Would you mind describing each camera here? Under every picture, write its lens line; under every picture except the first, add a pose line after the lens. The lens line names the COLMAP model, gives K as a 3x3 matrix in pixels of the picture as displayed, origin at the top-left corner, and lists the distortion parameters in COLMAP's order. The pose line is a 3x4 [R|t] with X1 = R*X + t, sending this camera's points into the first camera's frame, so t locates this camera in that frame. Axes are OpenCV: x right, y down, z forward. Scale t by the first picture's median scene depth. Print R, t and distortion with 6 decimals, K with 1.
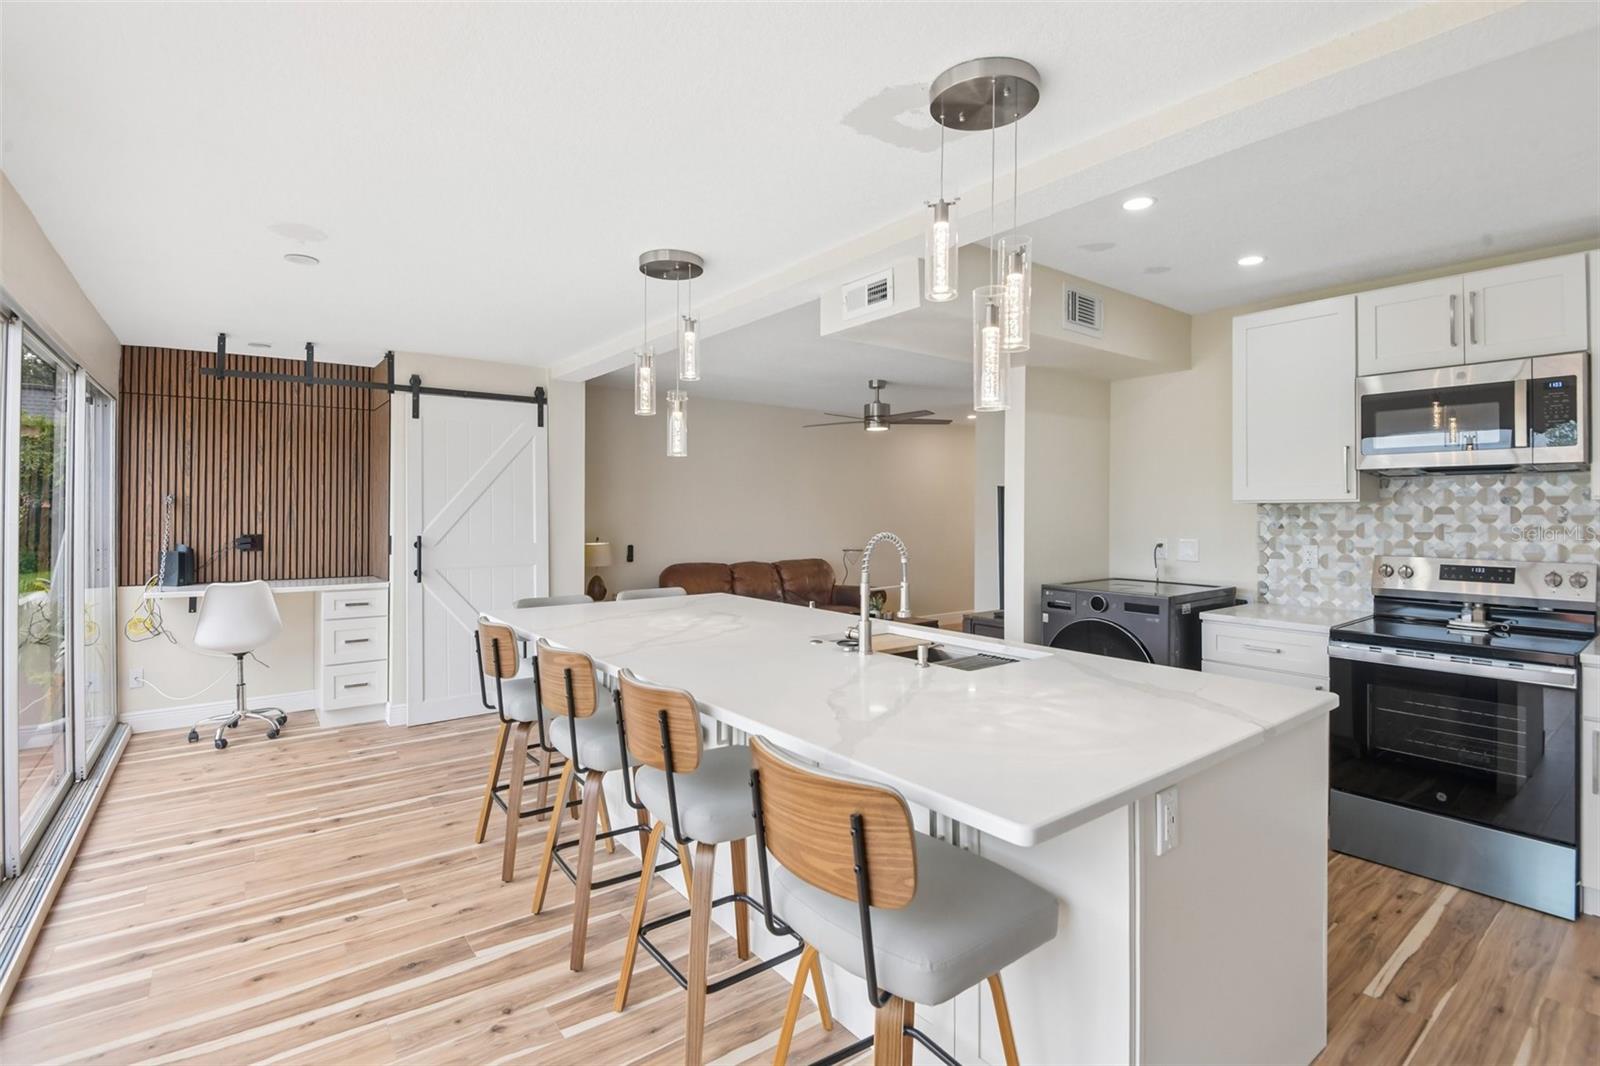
lens RADIAL K [[725.4, 0, 798.3], [0, 725.4, 502.1], [0, 0, 1]] dist [-0.055731, -0.000541]
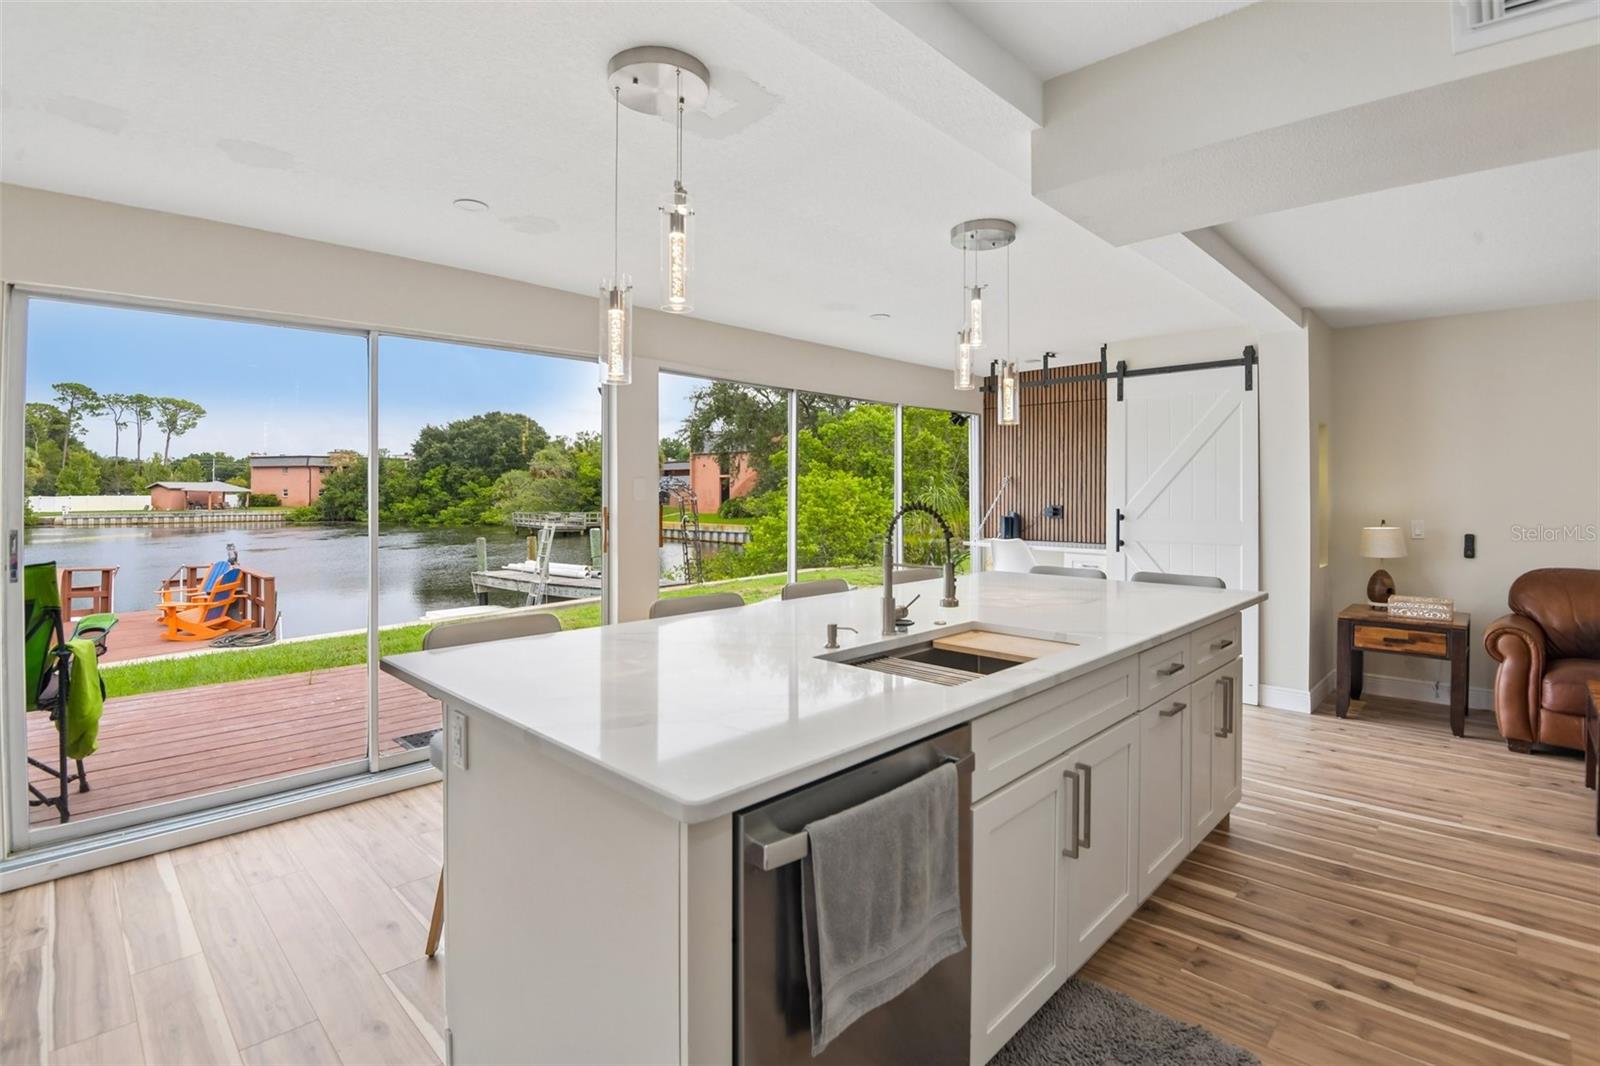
lens RADIAL K [[720.9, 0, 798.0], [0, 720.9, 479.9], [0, 0, 1]] dist [0.000351, -0.024260]
pose [[0.158542, -0.015698, -0.987227, 0.465995], [0.009897, 0.999849, -0.014309, 0.014039], [0.987303, -0.007502, 0.158674, 0.334696]]
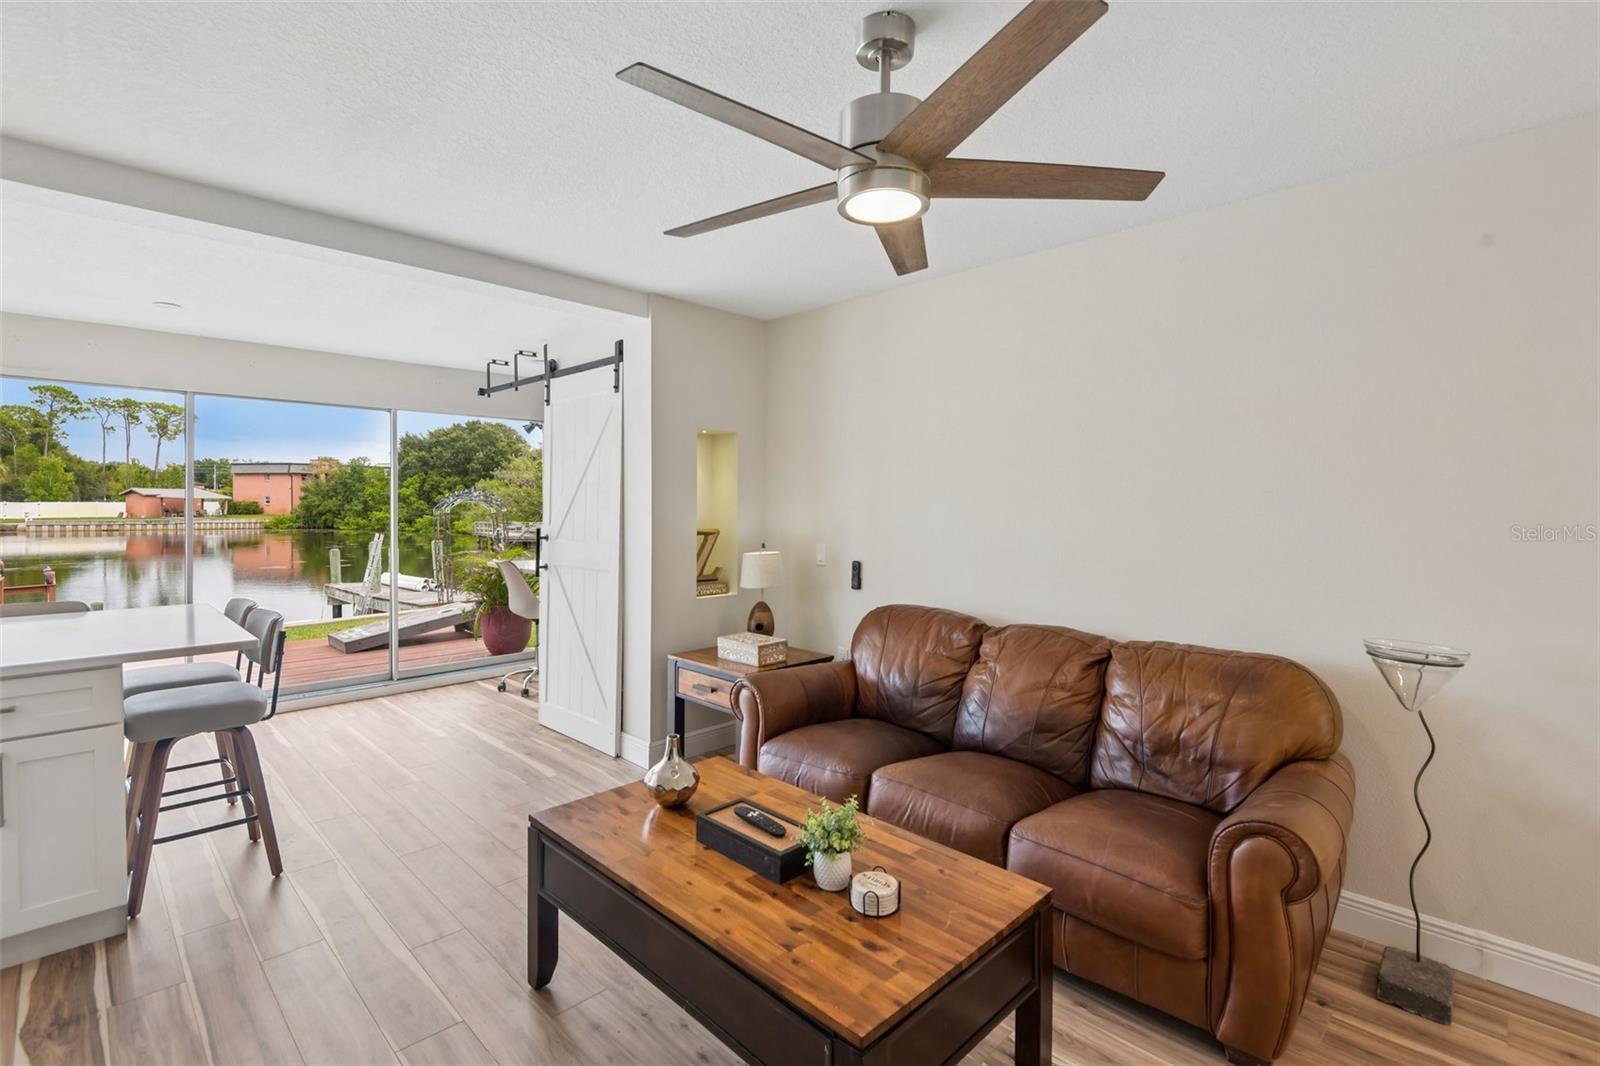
lens RADIAL K [[712.8, 0, 803.3], [0, 712.8, 518.5], [0, 0, 1]] dist [-0.000462, -0.000162]
pose [[0.186356, 0.022753, -0.982219, 0.467999], [0.002060, 0.999721, 0.023549, 0.013160], [0.982480, -0.006412, 0.186257, 1.147174]]
